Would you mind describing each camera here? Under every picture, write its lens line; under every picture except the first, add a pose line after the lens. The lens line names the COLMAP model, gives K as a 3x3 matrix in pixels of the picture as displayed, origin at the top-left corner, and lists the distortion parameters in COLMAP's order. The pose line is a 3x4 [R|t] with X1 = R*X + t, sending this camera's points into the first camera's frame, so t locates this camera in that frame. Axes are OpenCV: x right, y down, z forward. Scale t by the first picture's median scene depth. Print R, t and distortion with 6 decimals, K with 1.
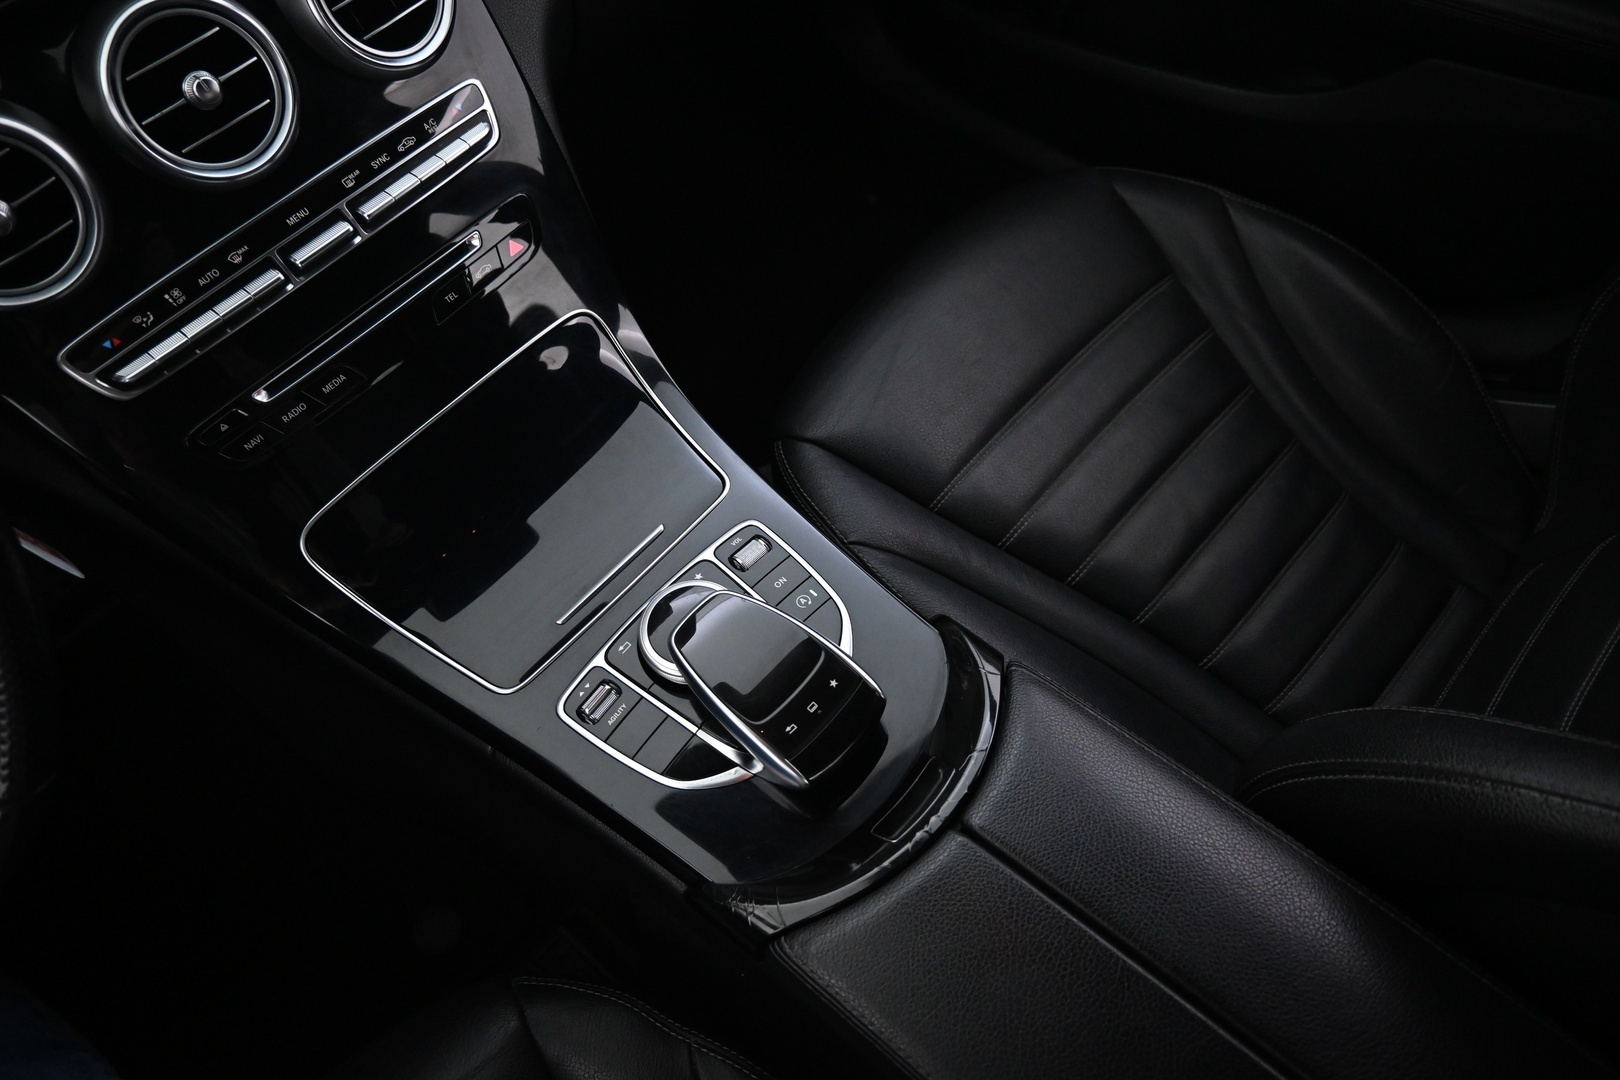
lens RADIAL K [[1102.7, 0, 810.0], [0, 1102.7, 540.0], [0, 0, 1]] dist [-0.006696, 0.001027]
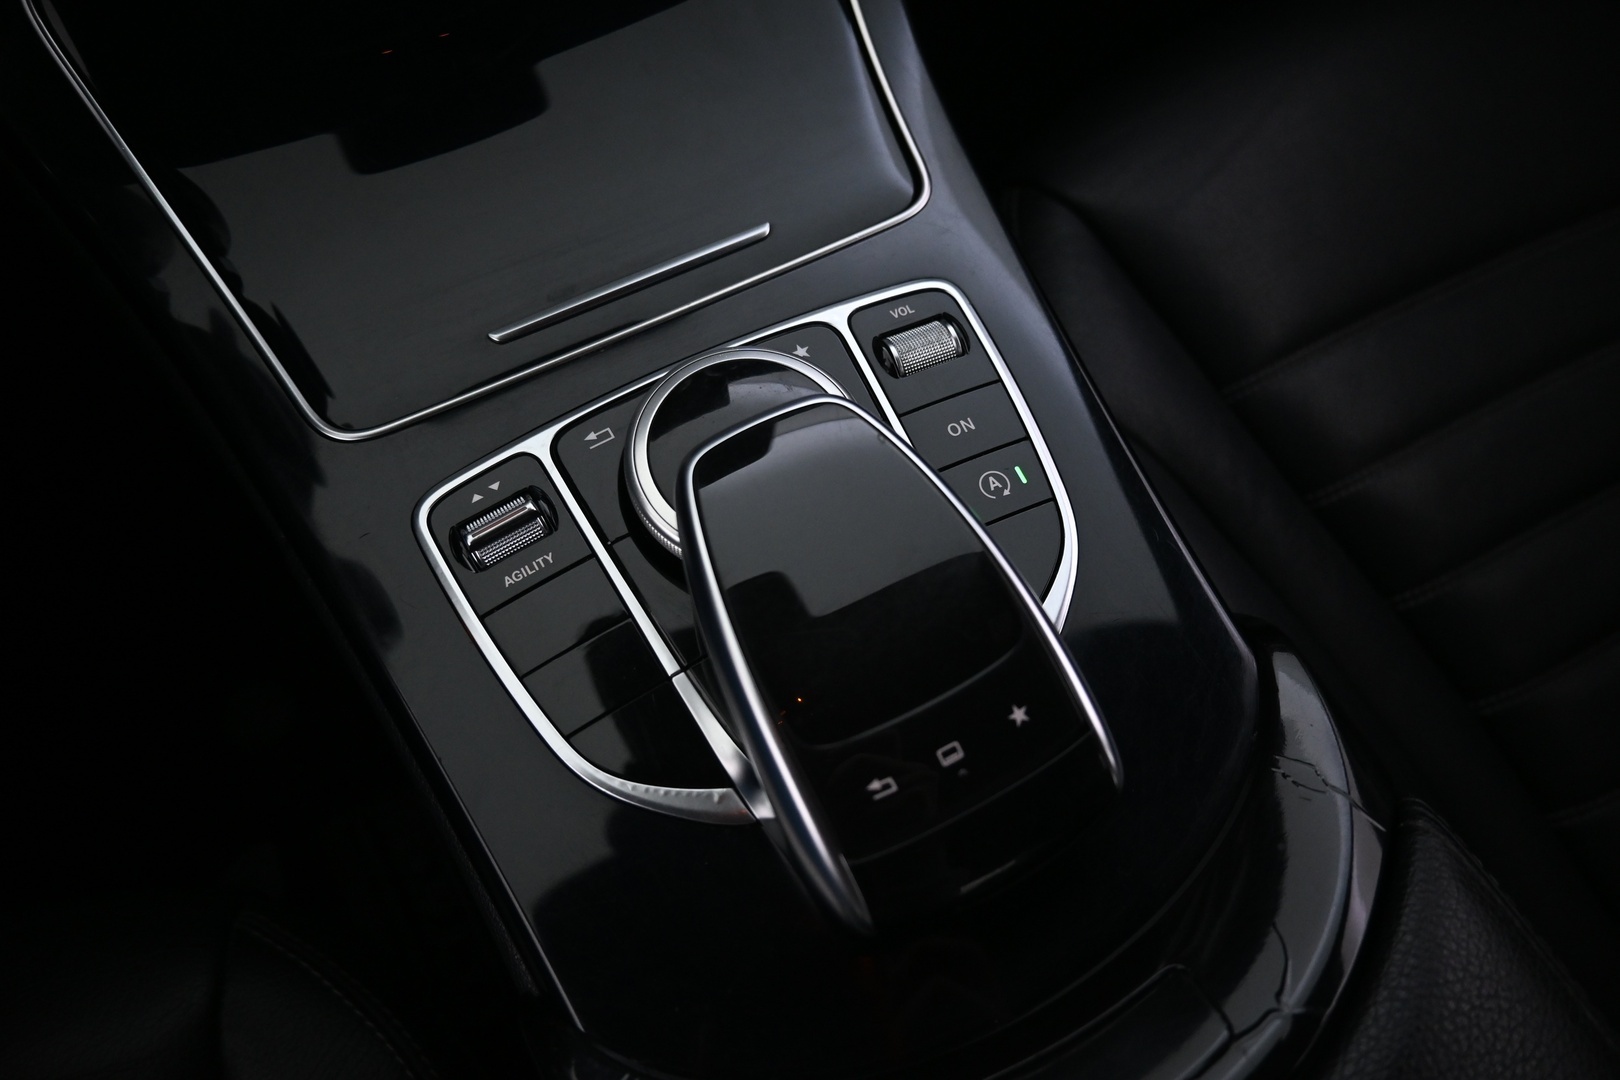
lens RADIAL K [[1156.9, 0, 810.0], [0, 1156.9, 540.0], [0, 0, 1]] dist [0.026354, 0.001400]
pose [[0.929573, 0.366217, -0.042181, -0.048407], [-0.355239, 0.920472, 0.162902, 0.025611], [0.098484, -0.136445, 0.985740, 0.511887]]
